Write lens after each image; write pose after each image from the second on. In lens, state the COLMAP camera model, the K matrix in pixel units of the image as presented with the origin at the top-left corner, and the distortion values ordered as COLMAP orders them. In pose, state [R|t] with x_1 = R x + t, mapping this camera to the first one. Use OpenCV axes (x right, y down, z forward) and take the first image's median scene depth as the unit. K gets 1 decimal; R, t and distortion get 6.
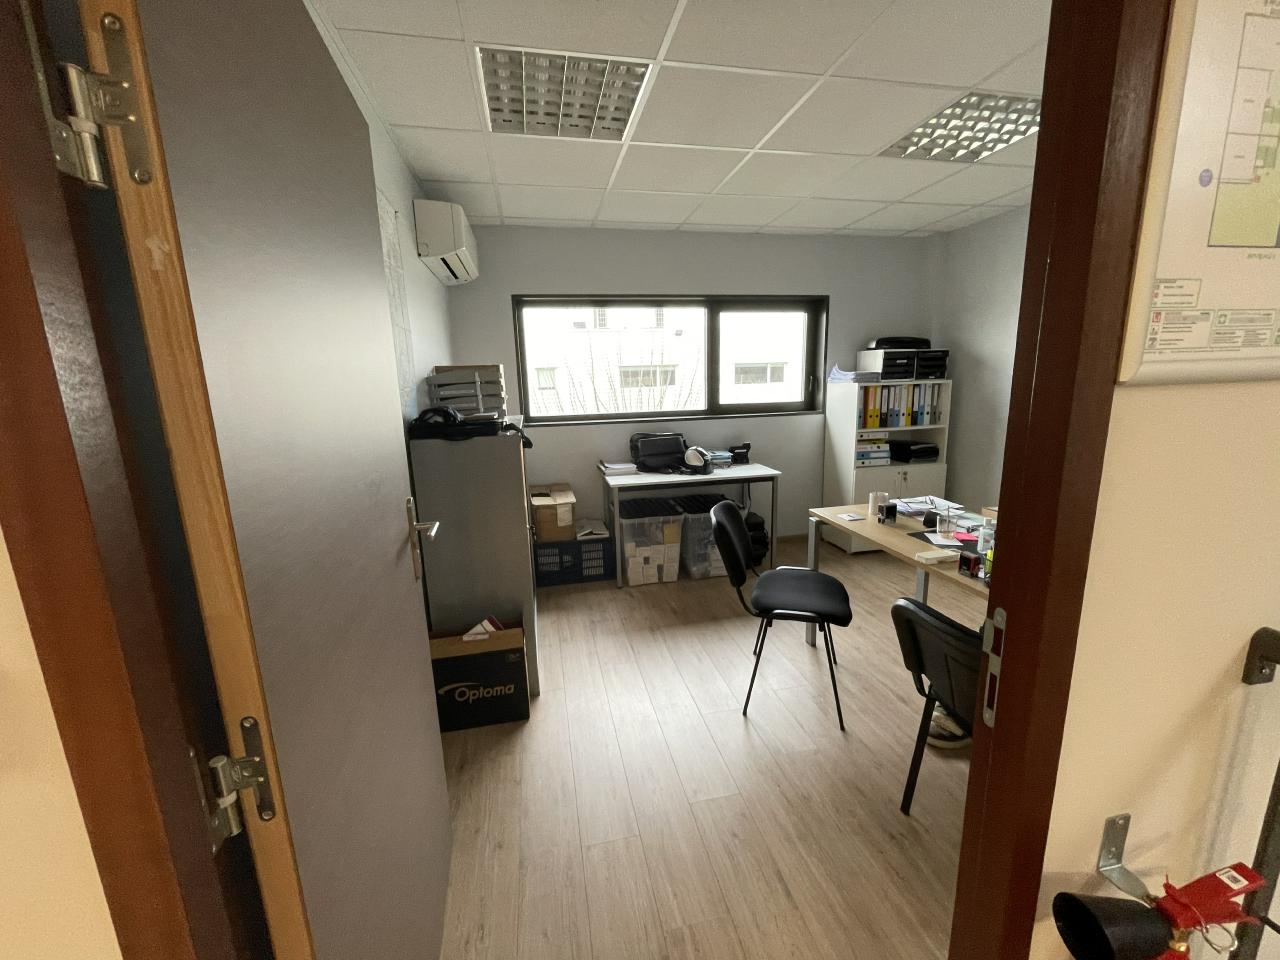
lens RADIAL K [[521.6, 0, 640.0], [0, 521.6, 480.0], [0, 0, 1]] dist [-0.002287, -0.000802]
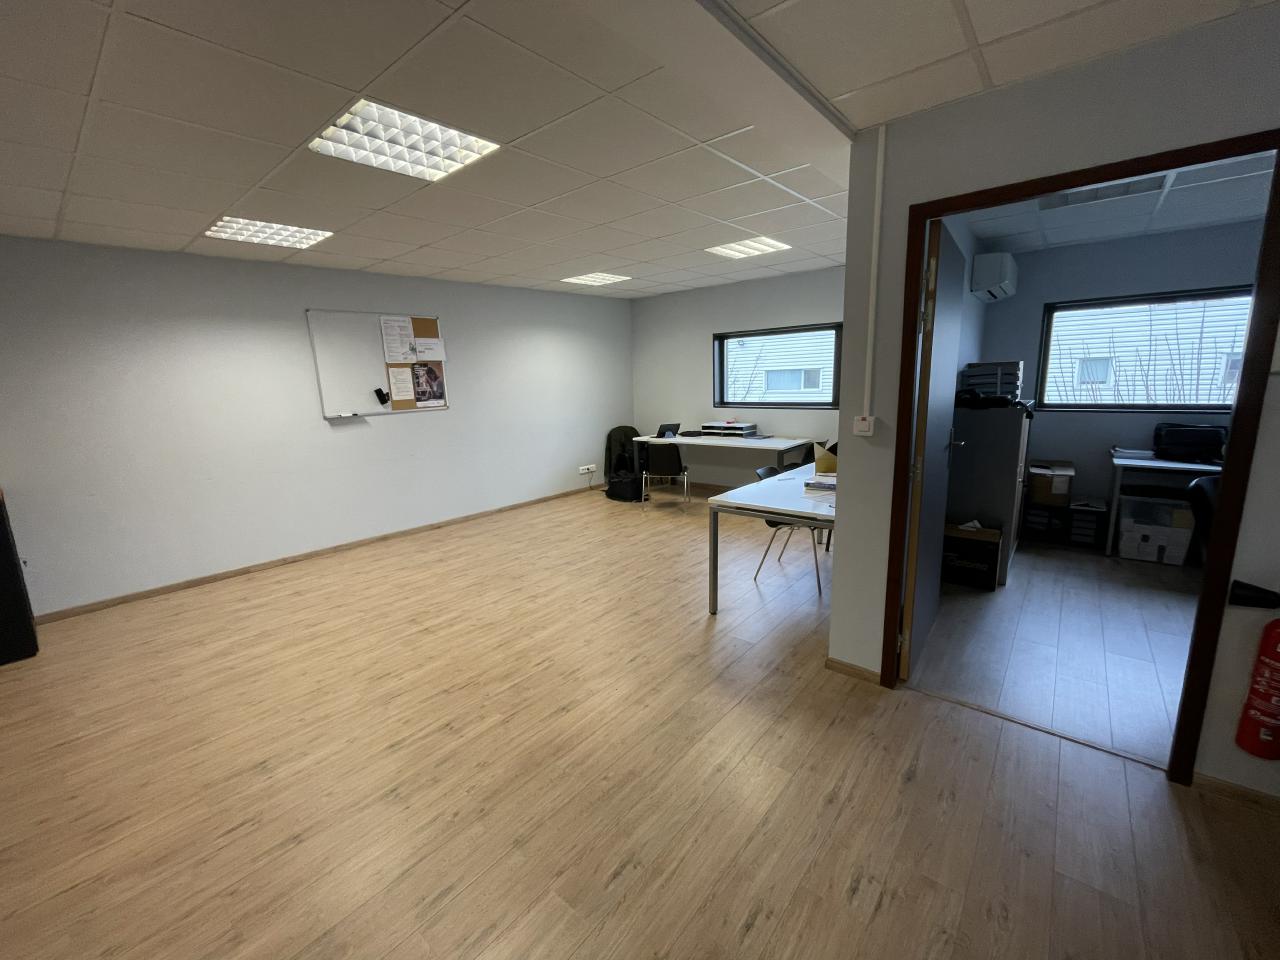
lens RADIAL K [[521.6, 0, 640.0], [0, 521.6, 480.0], [0, 0, 1]] dist [-0.002287, -0.000802]
pose [[0.628926, 0.152321, -0.762397, 0.165761], [-0.143369, 0.986525, 0.078830, 0.104499], [0.764131, 0.059726, 0.642290, -0.533780]]
